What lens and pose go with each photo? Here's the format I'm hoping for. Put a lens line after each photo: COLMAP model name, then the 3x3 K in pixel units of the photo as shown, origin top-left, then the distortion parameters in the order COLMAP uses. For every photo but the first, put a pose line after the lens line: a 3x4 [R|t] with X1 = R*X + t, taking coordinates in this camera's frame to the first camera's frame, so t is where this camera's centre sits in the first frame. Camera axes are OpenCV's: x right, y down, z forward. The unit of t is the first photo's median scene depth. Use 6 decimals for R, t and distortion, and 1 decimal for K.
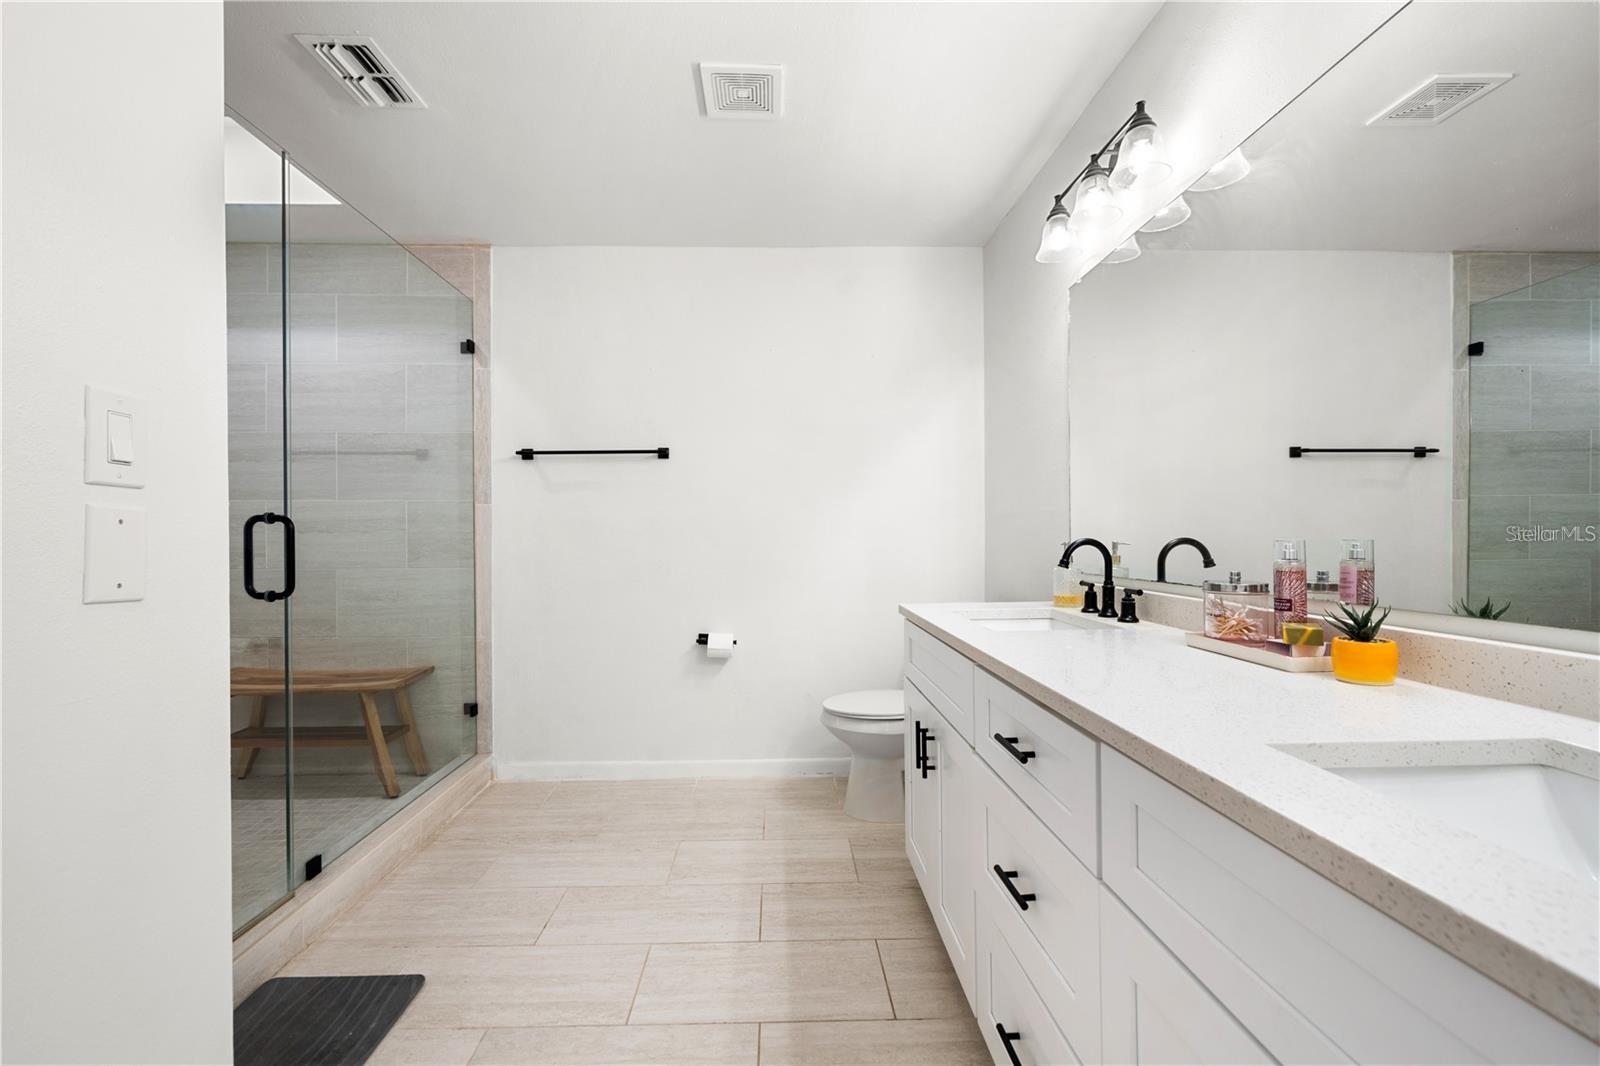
lens RADIAL K [[680.6, 0, 787.9], [0, 680.6, 537.2], [0, 0, 1]] dist [-0.001459, 0.000564]
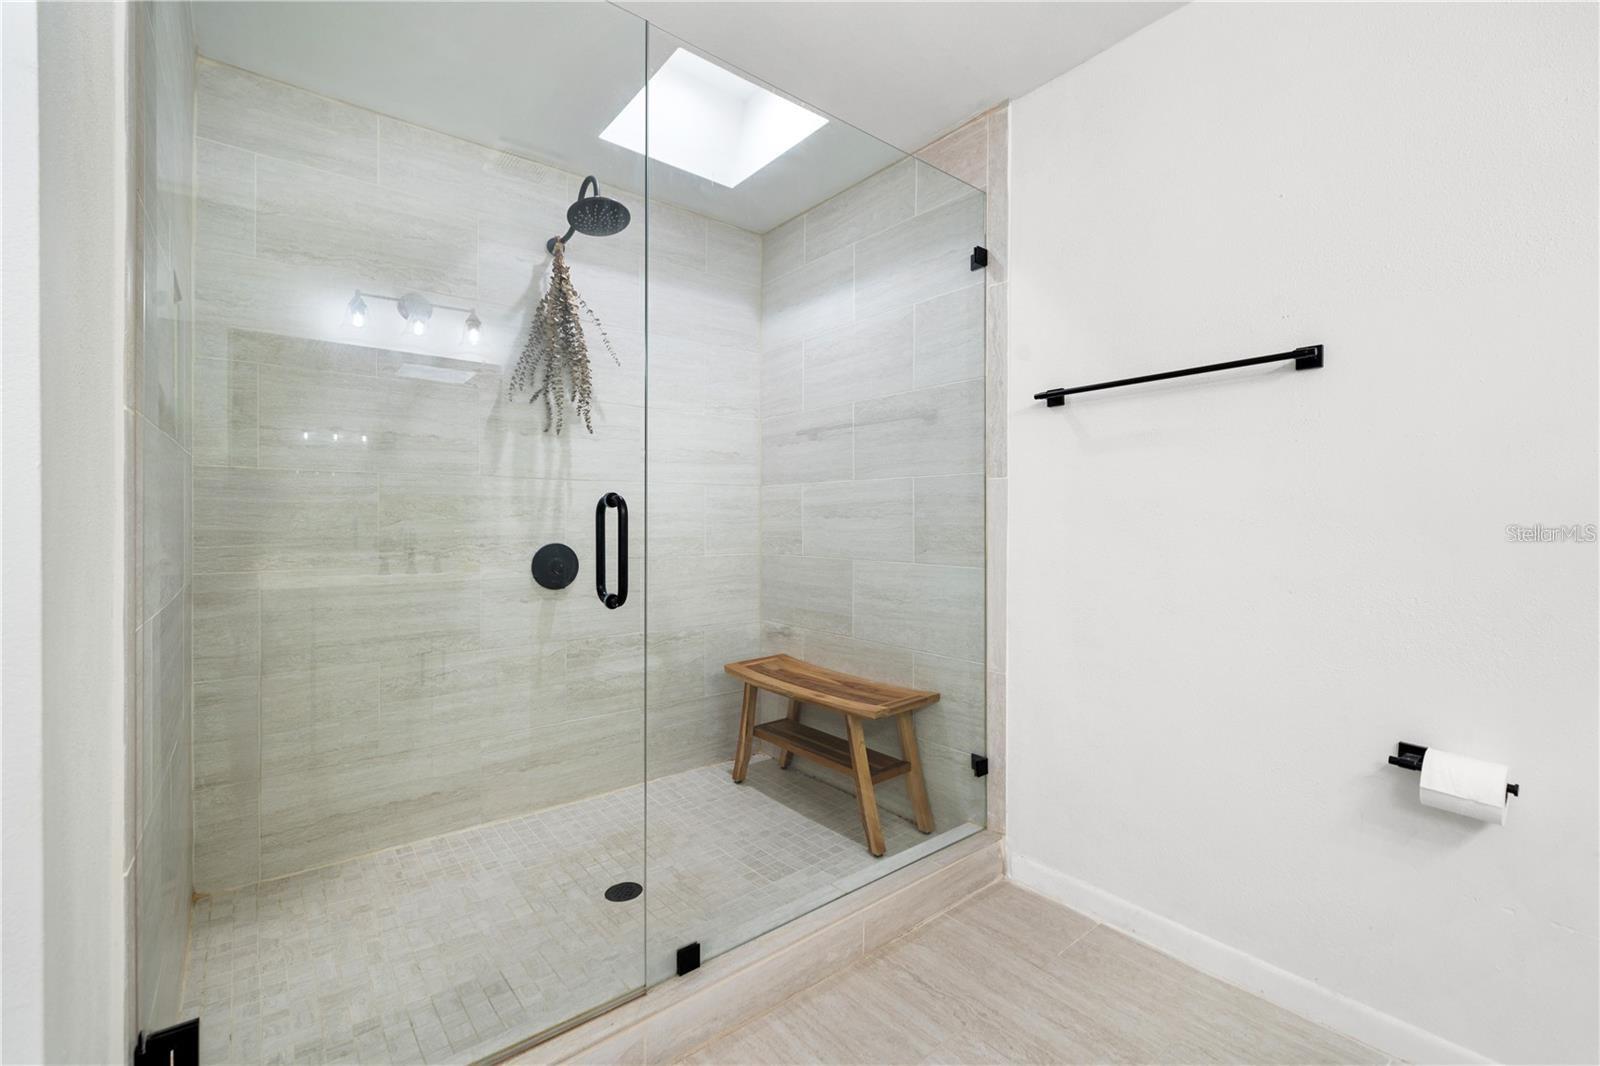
lens RADIAL K [[680.6, 0, 793.9], [0, 680.6, 524.3], [0, 0, 1]] dist [-0.001459, 0.000564]
pose [[0.605866, 0.008532, -0.795521, -0.022766], [-0.004907, 0.999964, 0.006988, -0.005650], [0.795551, -0.000330, 0.605886, 0.578895]]
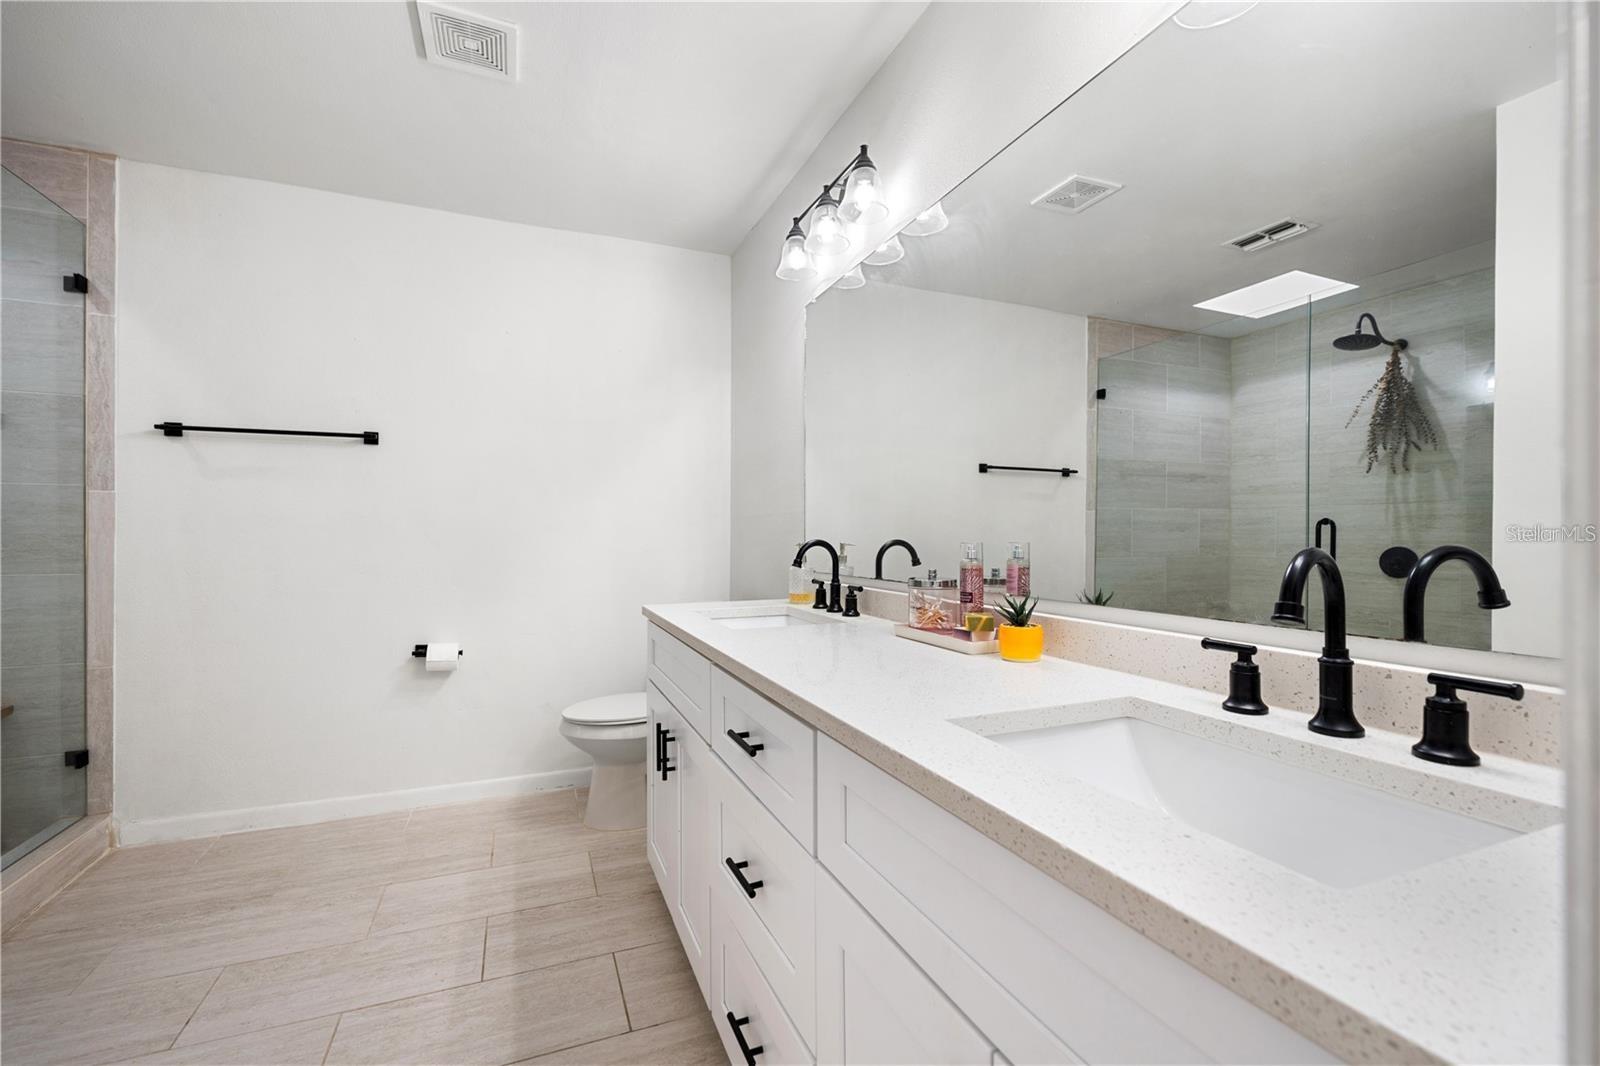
lens RADIAL K [[680.6, 0, 791.3], [0, 680.6, 536.7], [0, 0, 1]] dist [-0.001459, 0.000564]
pose [[0.935454, 0.007670, 0.353366, 0.017259], [-0.007452, 0.999970, -0.001978, -0.000596], [-0.353371, -0.000783, 0.935483, 0.004753]]
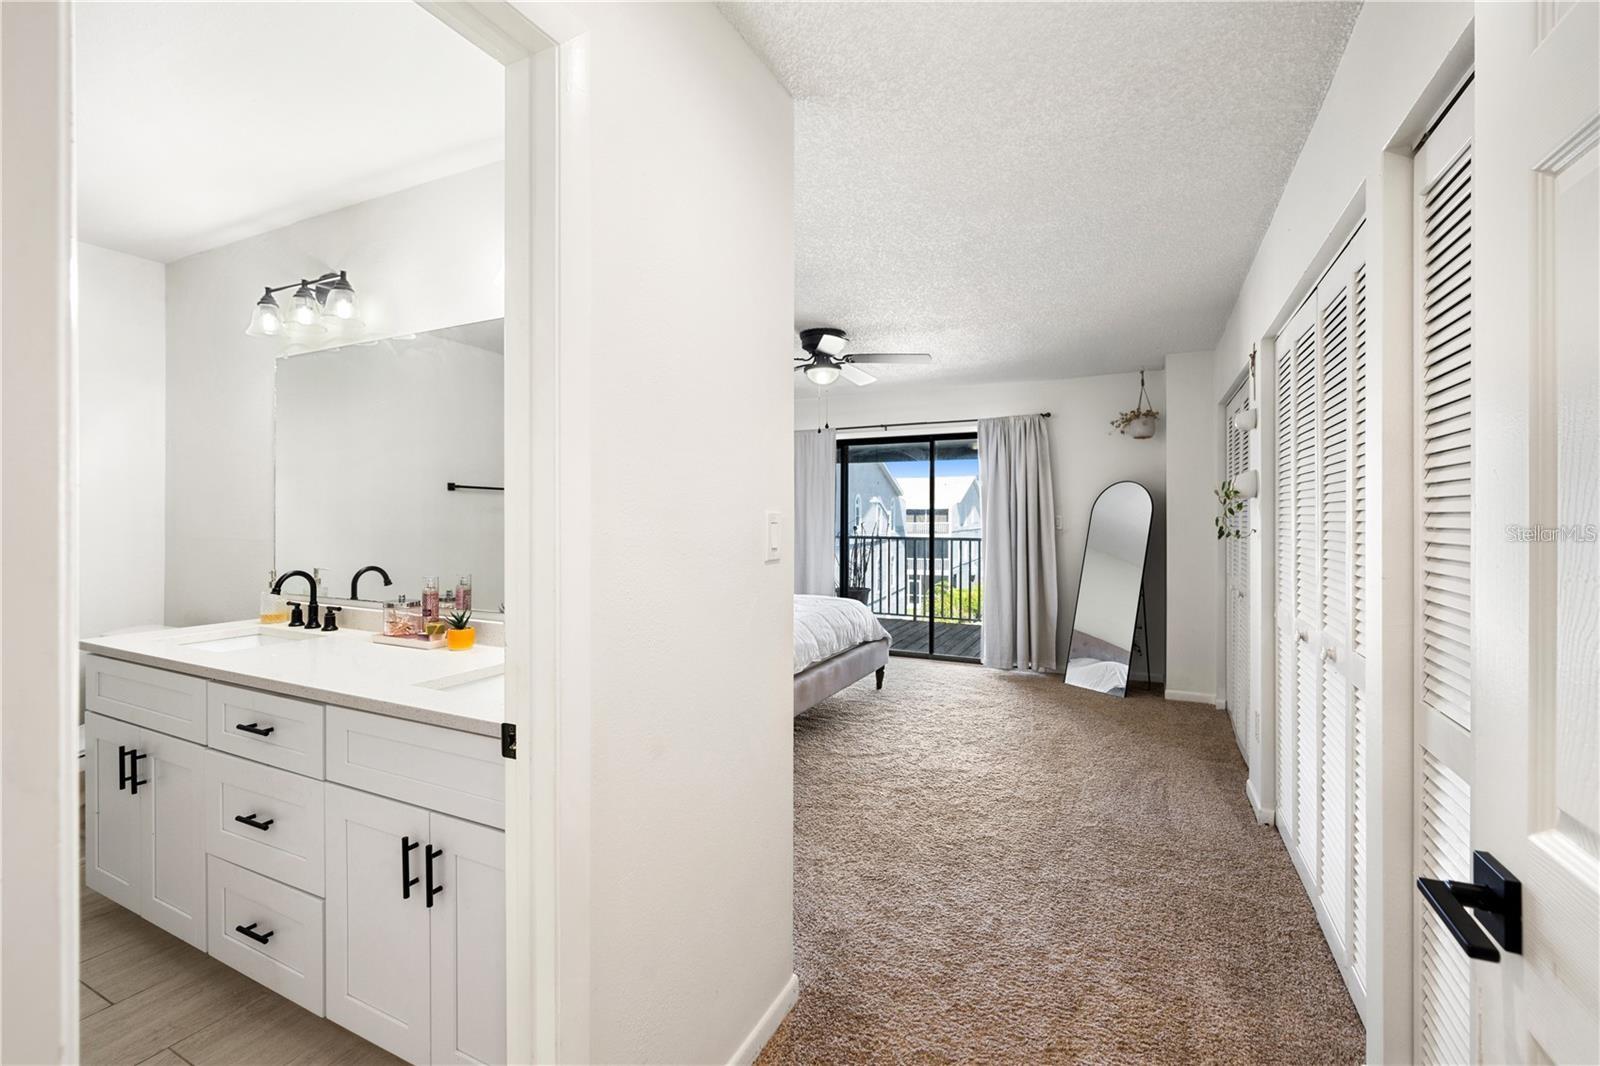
lens RADIAL K [[680.6, 0, 793.8], [0, 680.6, 521.4], [0, 0, 1]] dist [-0.001459, 0.000564]
pose [[0.464073, 0.006763, 0.885771, -0.253583], [-0.005500, 0.999974, -0.004754, -0.083669], [-0.885780, -0.002666, 0.464098, -0.420506]]
